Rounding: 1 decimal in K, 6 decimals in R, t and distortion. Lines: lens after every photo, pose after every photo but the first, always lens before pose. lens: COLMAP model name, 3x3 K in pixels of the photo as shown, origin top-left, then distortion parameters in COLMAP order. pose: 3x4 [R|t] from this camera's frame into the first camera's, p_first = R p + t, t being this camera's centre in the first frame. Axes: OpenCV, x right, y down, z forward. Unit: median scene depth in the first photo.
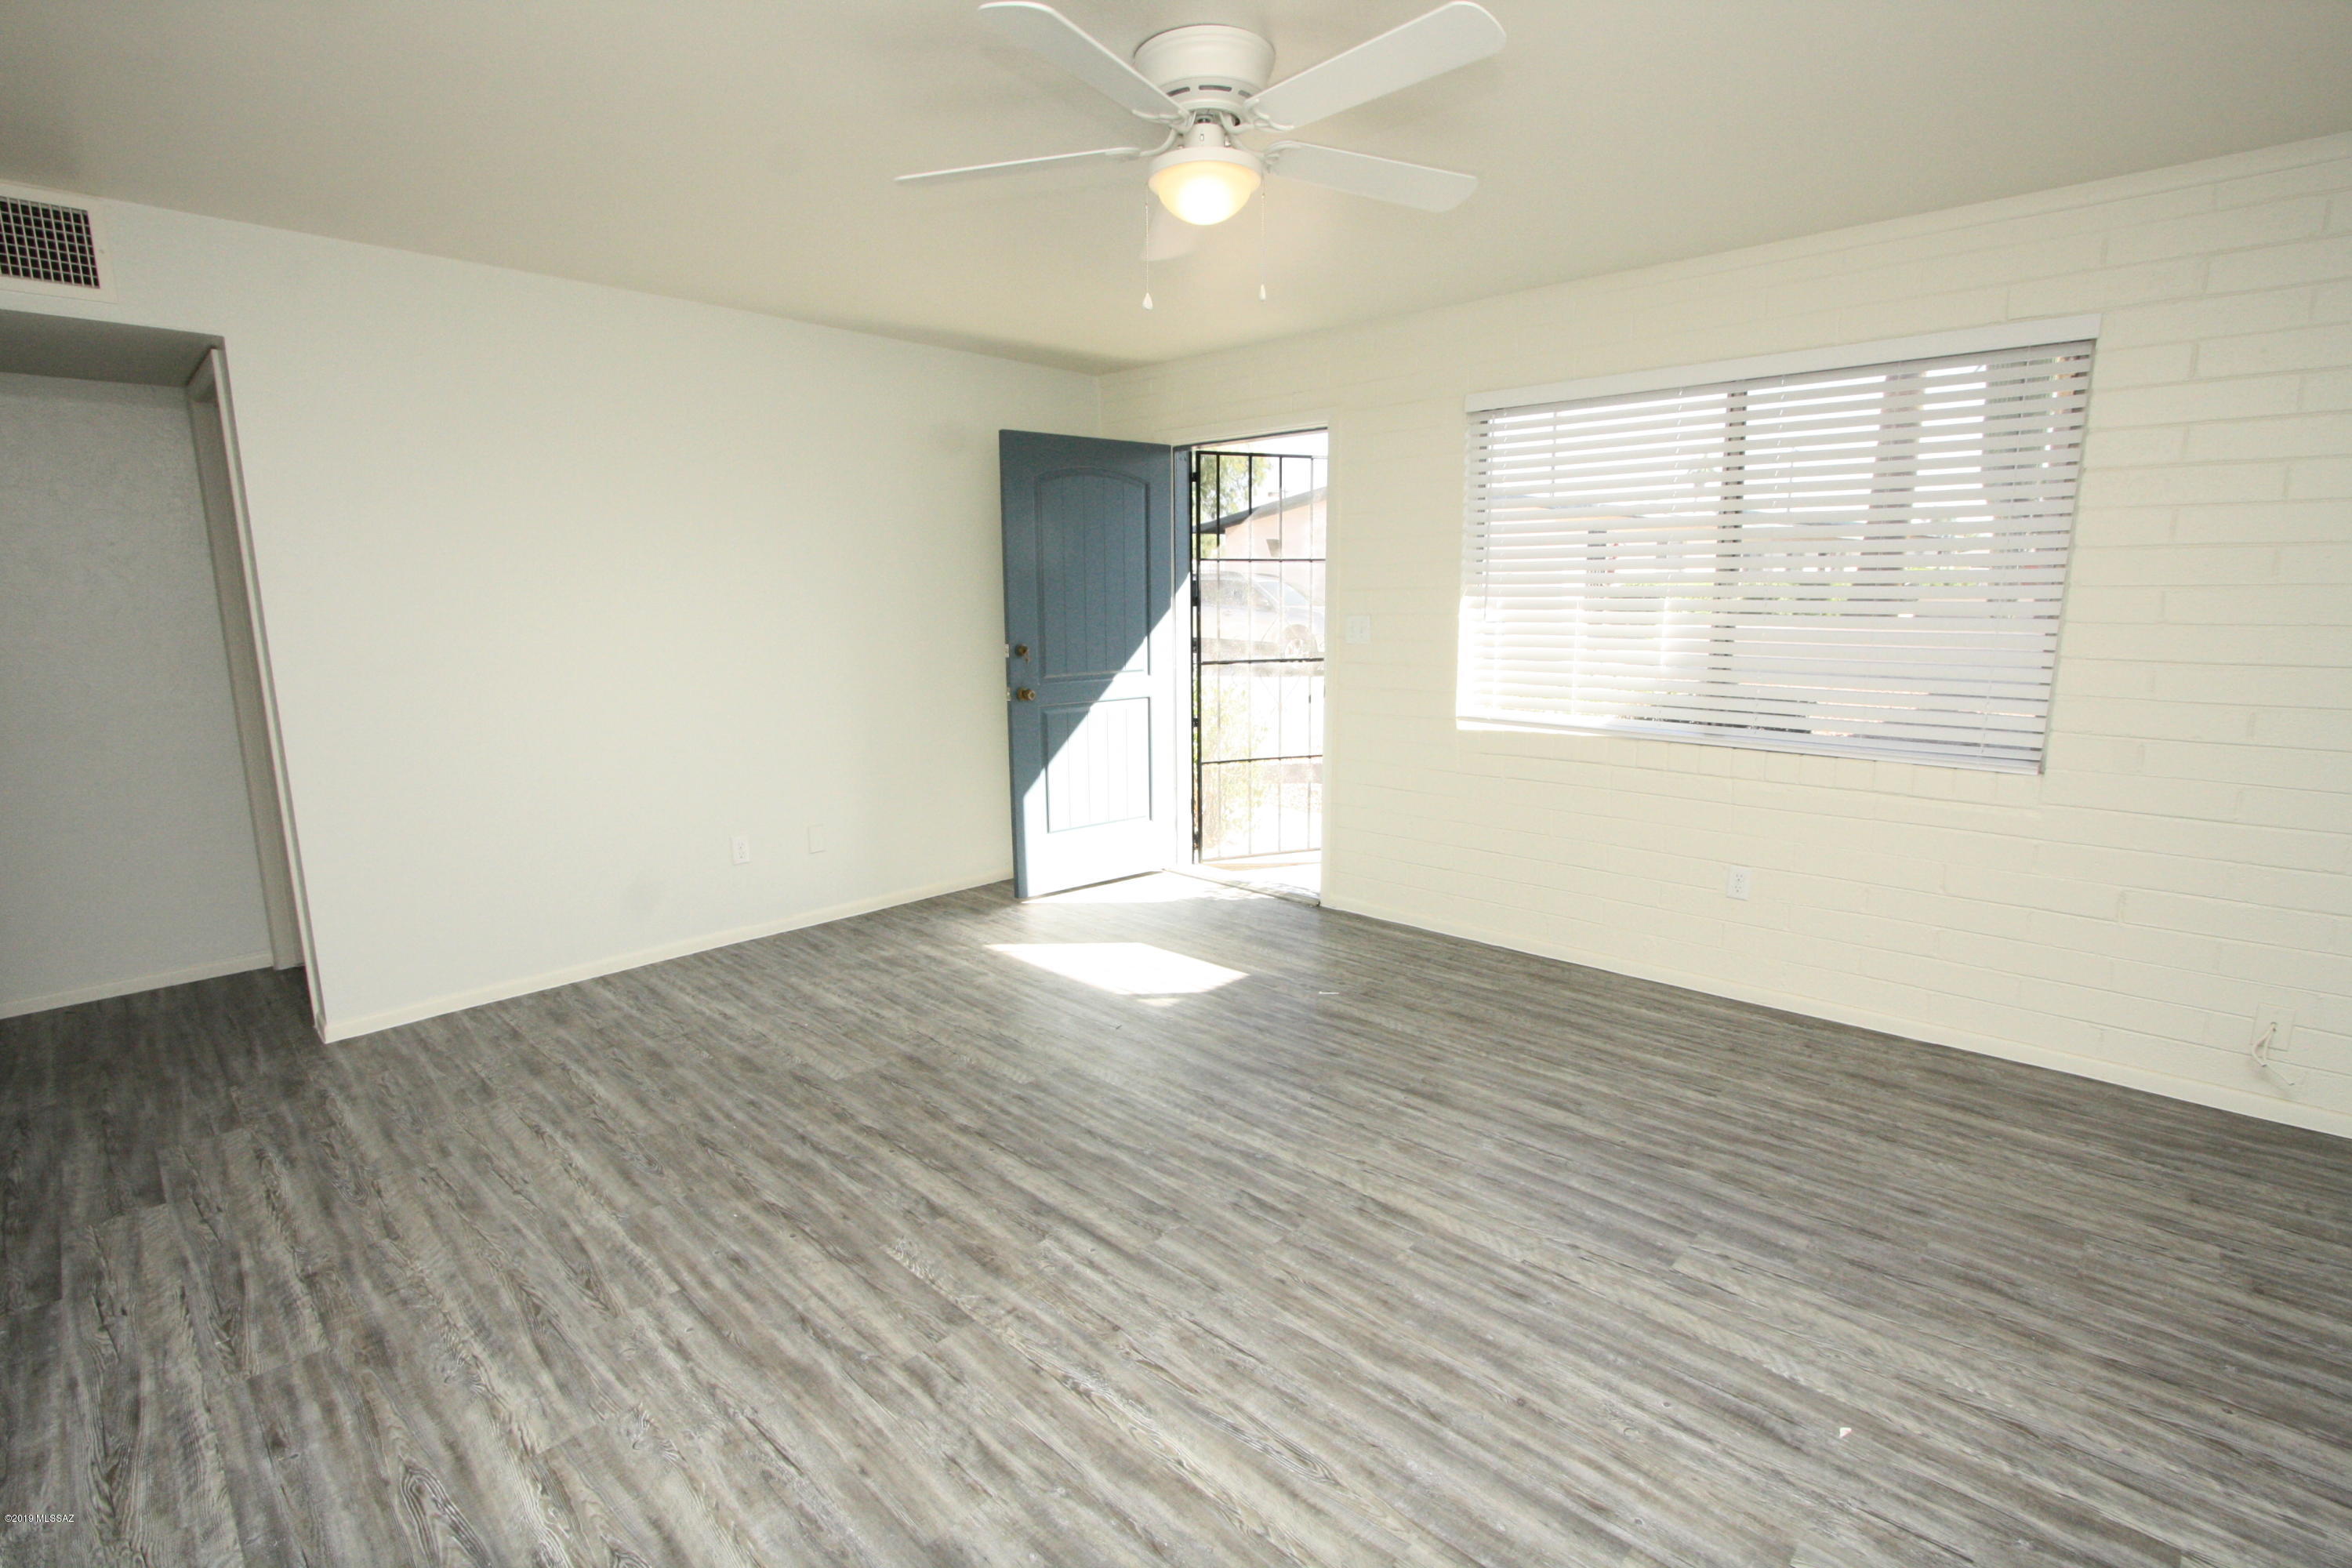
lens RADIAL K [[1102.5, 0, 1165.4], [0, 1102.5, 791.2], [0, 0, 1]] dist [-0.020819, -0.000191]
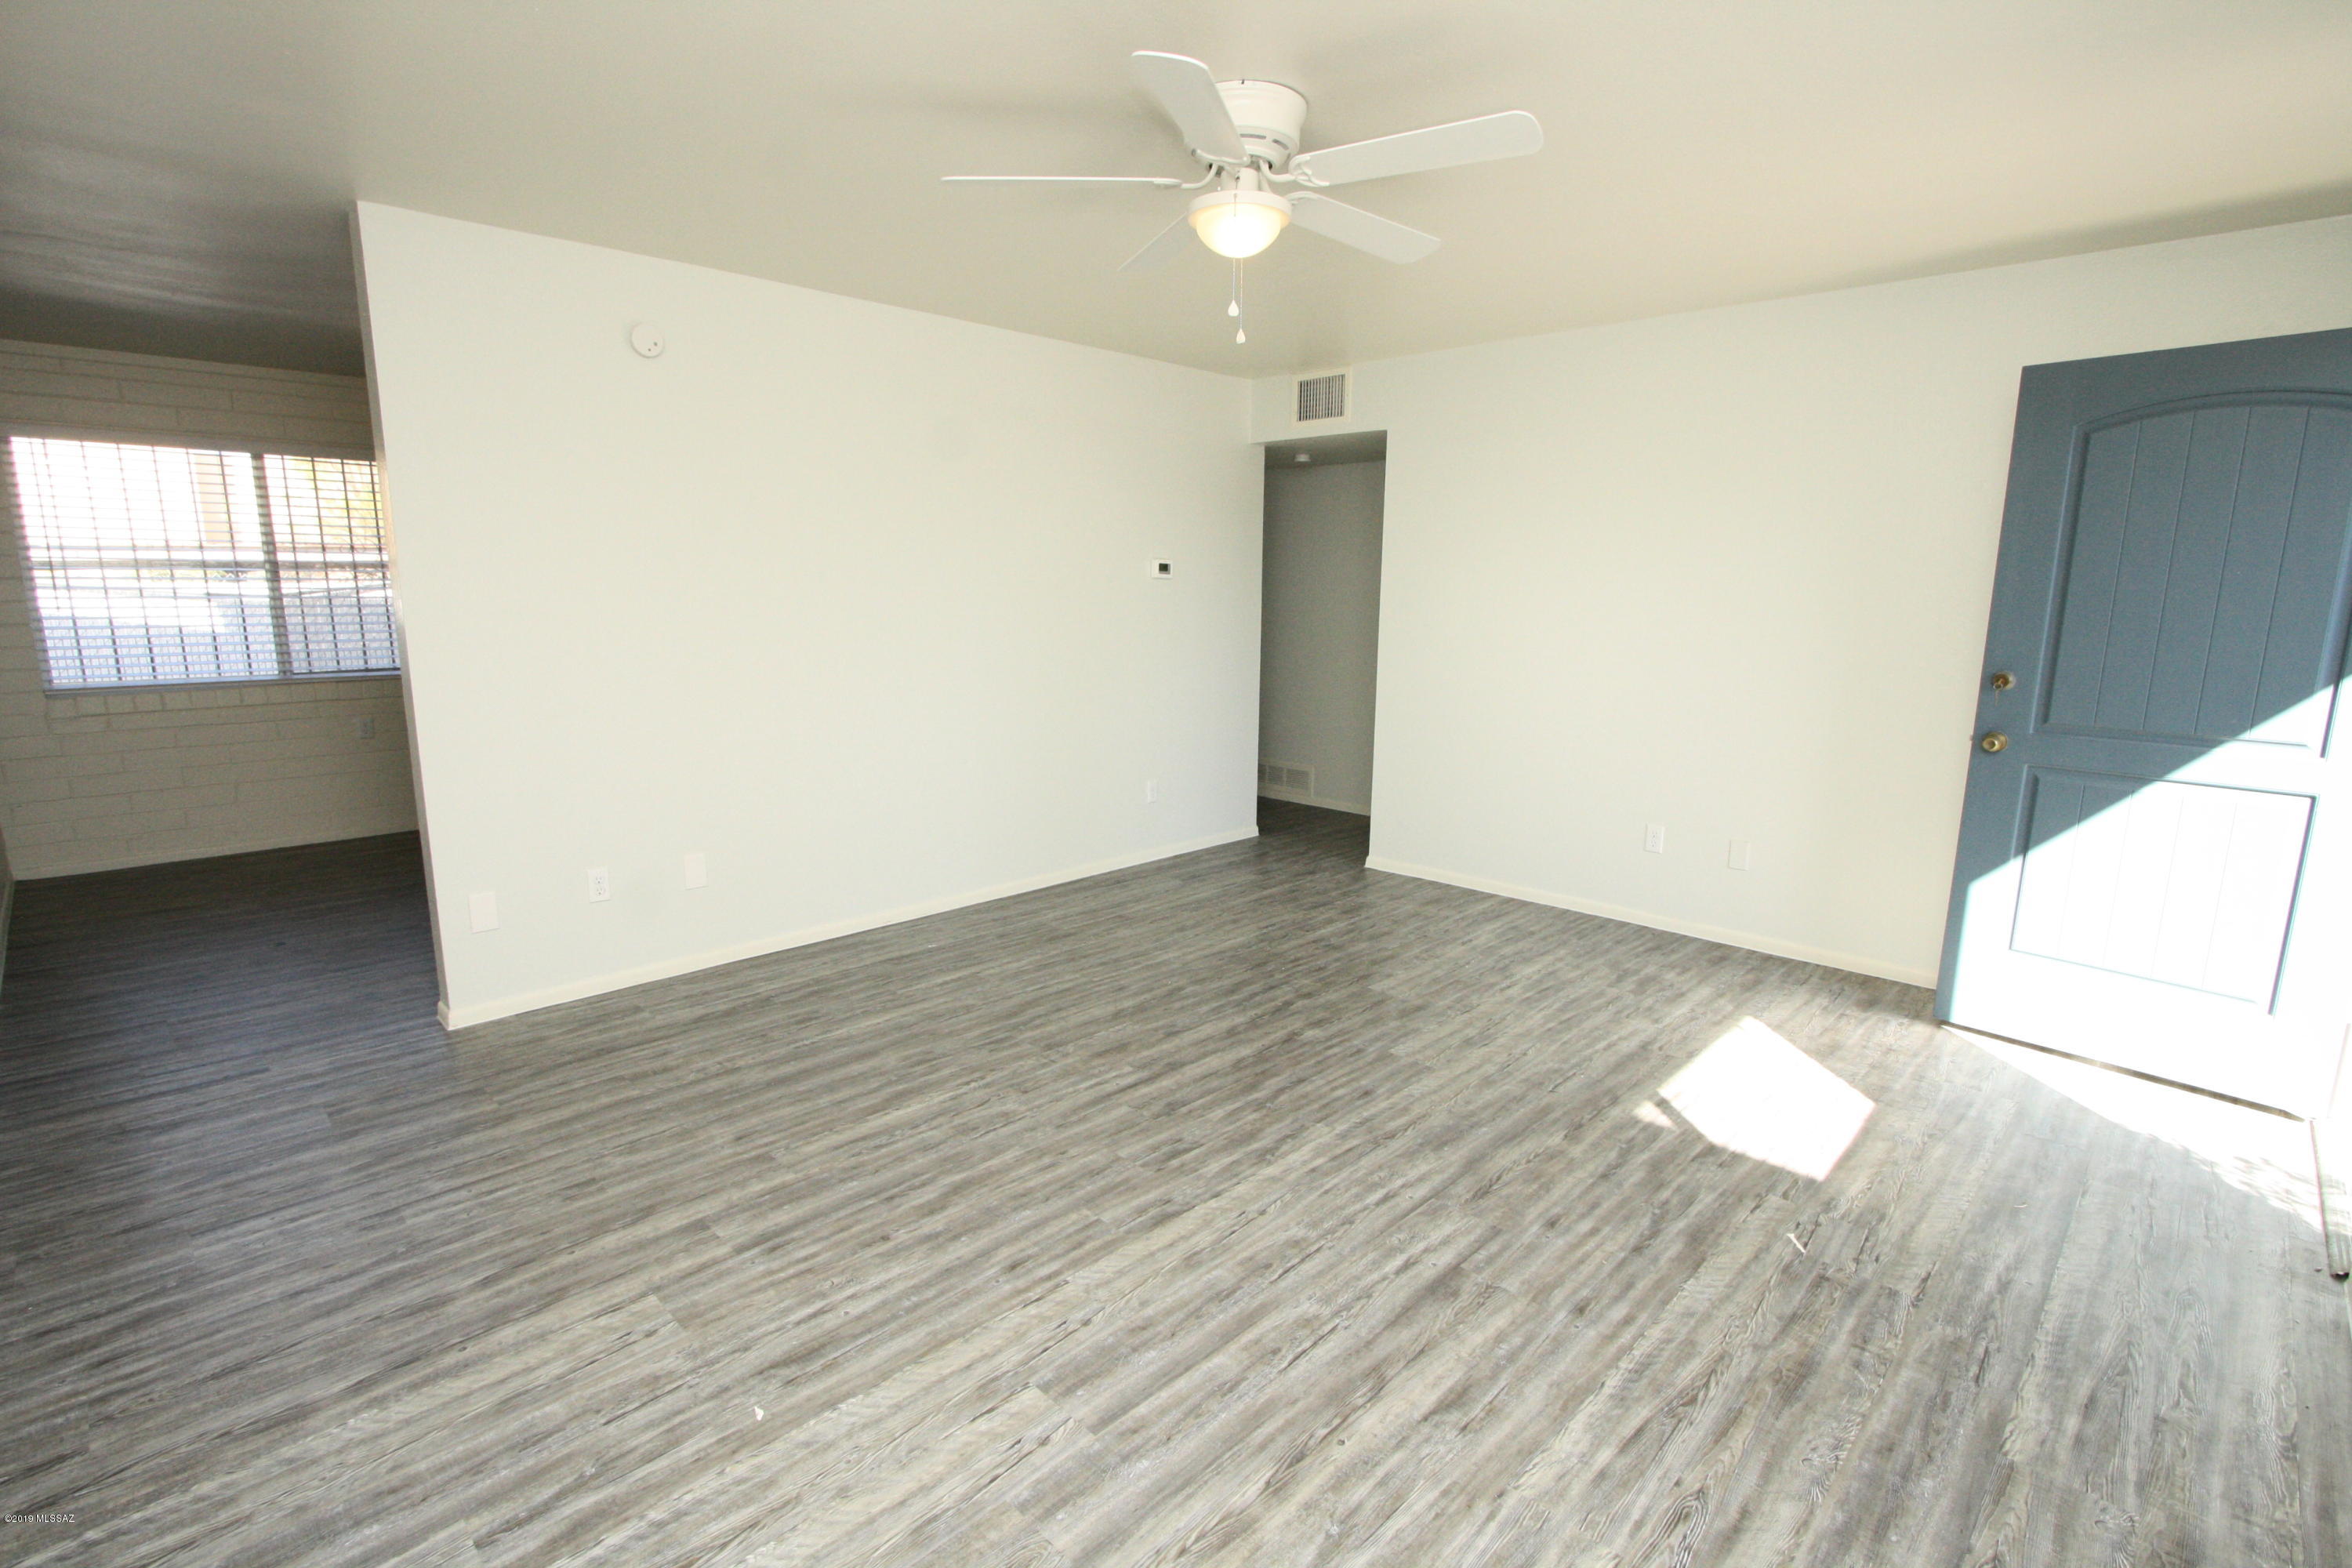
lens RADIAL K [[1102.5, 0, 1165.4], [0, 1102.5, 791.2], [0, 0, 1]] dist [-0.020819, -0.000191]
pose [[-0.024353, 0.189806, -0.981520, 1.024215], [-0.182933, 0.964387, 0.191032, -0.167405], [0.982824, 0.184204, 0.011237, 0.847053]]
